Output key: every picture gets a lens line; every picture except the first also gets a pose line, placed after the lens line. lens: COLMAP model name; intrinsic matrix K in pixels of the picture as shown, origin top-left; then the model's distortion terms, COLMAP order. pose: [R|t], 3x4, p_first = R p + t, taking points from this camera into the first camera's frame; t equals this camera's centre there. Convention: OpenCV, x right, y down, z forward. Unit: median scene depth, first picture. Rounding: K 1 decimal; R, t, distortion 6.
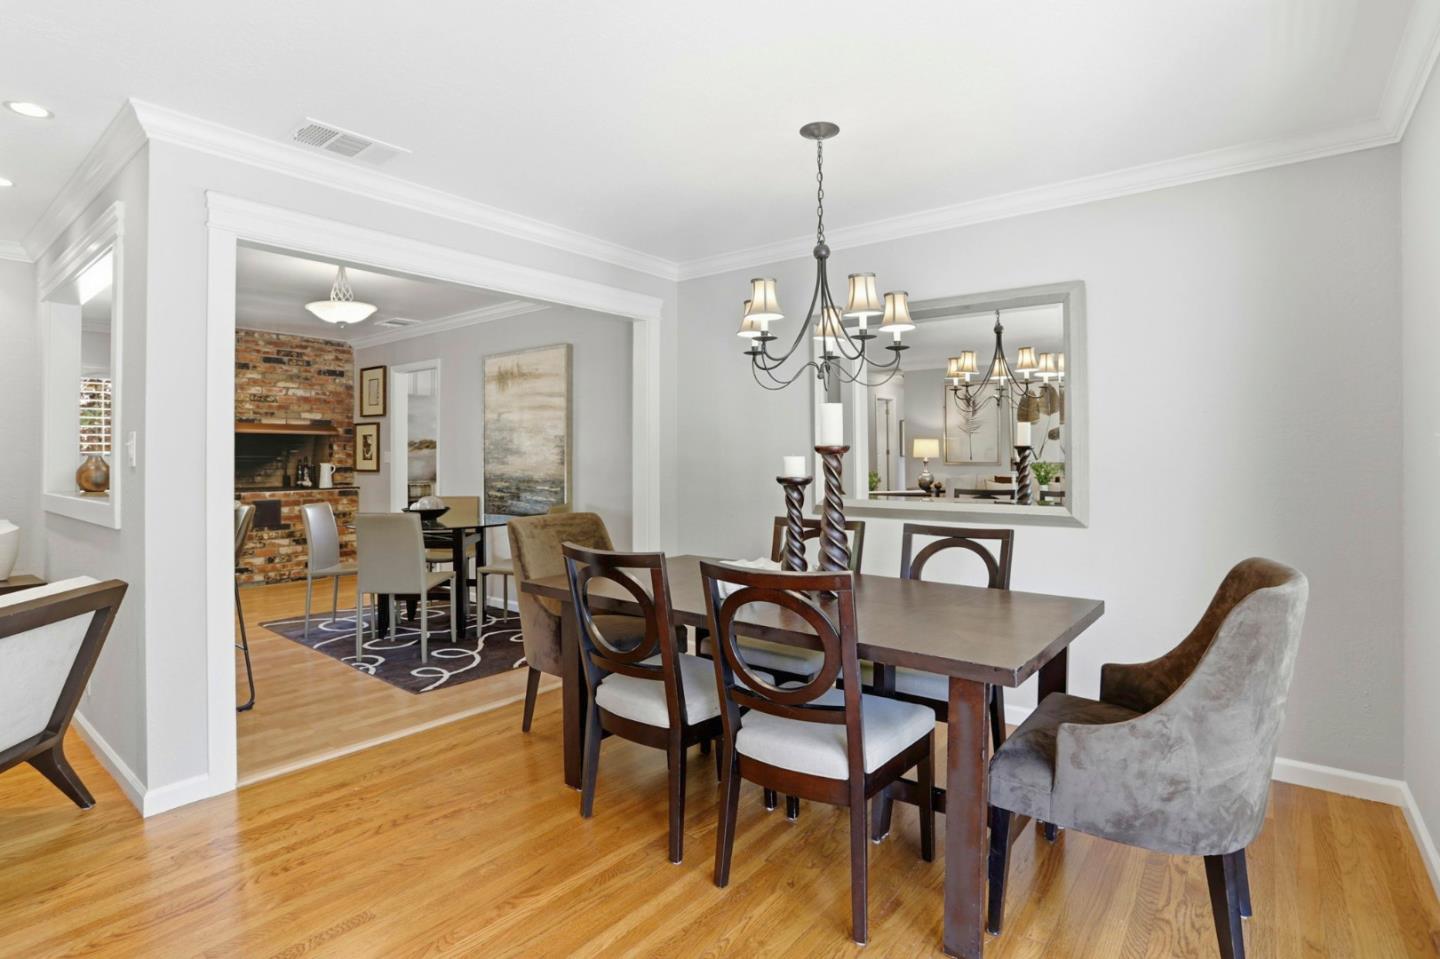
lens RADIAL K [[706.4, 0, 682.6], [0, 706.4, 447.7], [0, 0, 1]] dist [-0.050436, 0.013031]
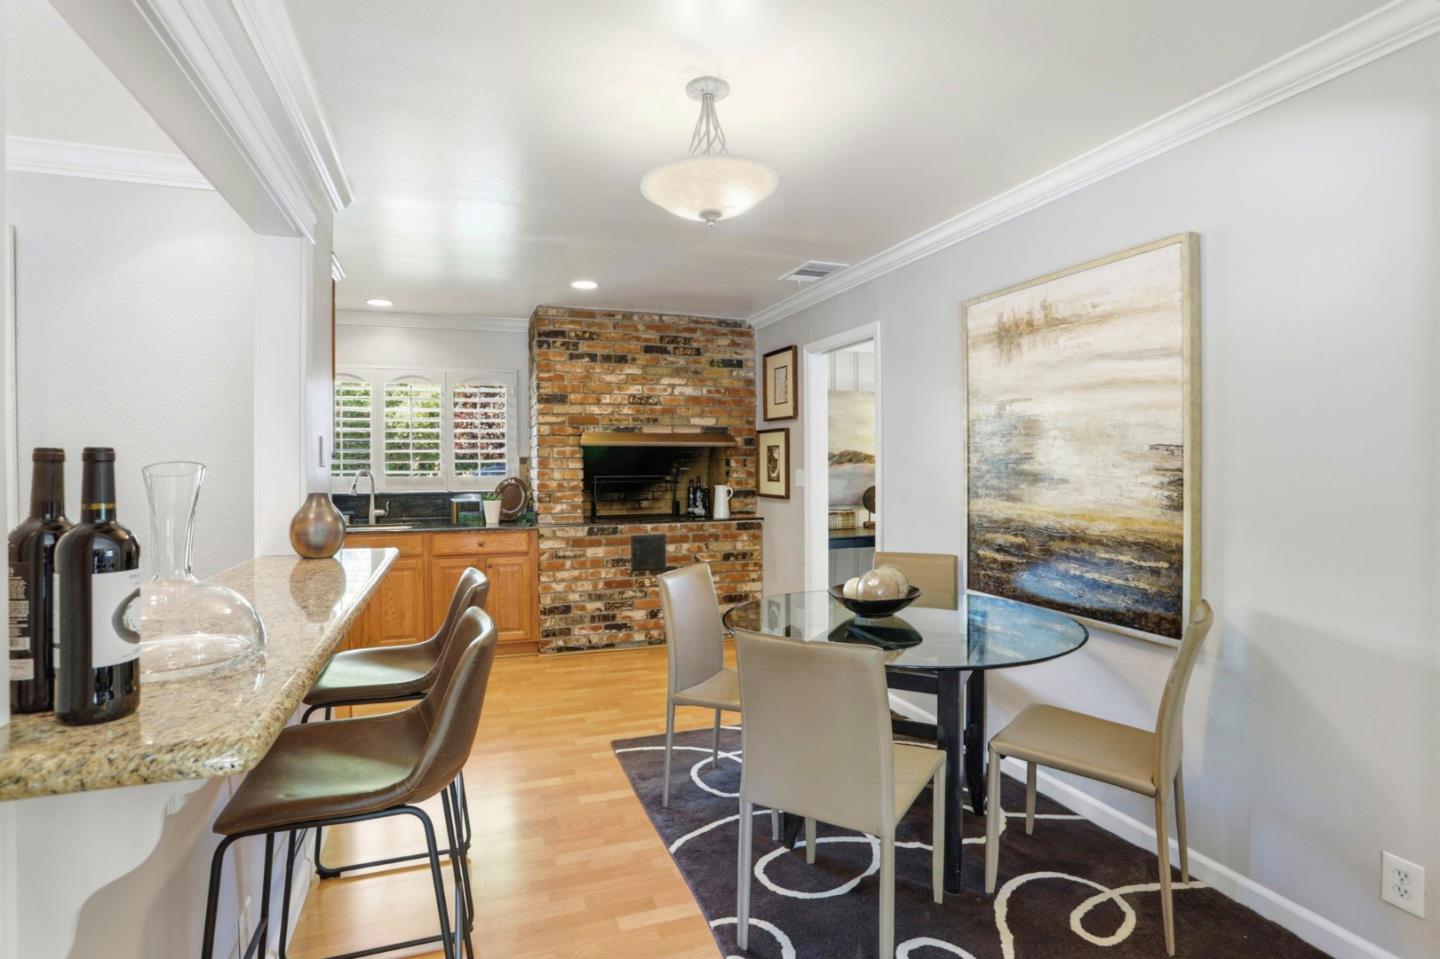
lens RADIAL K [[706.4, 0, 686.2], [0, 706.4, 458.4], [0, 0, 1]] dist [-0.050436, 0.013031]
pose [[0.848709, -0.004882, -0.528837, -0.153065], [0.008167, 0.999959, 0.003875, -0.009718], [0.528796, -0.007607, 0.848715, 0.360104]]
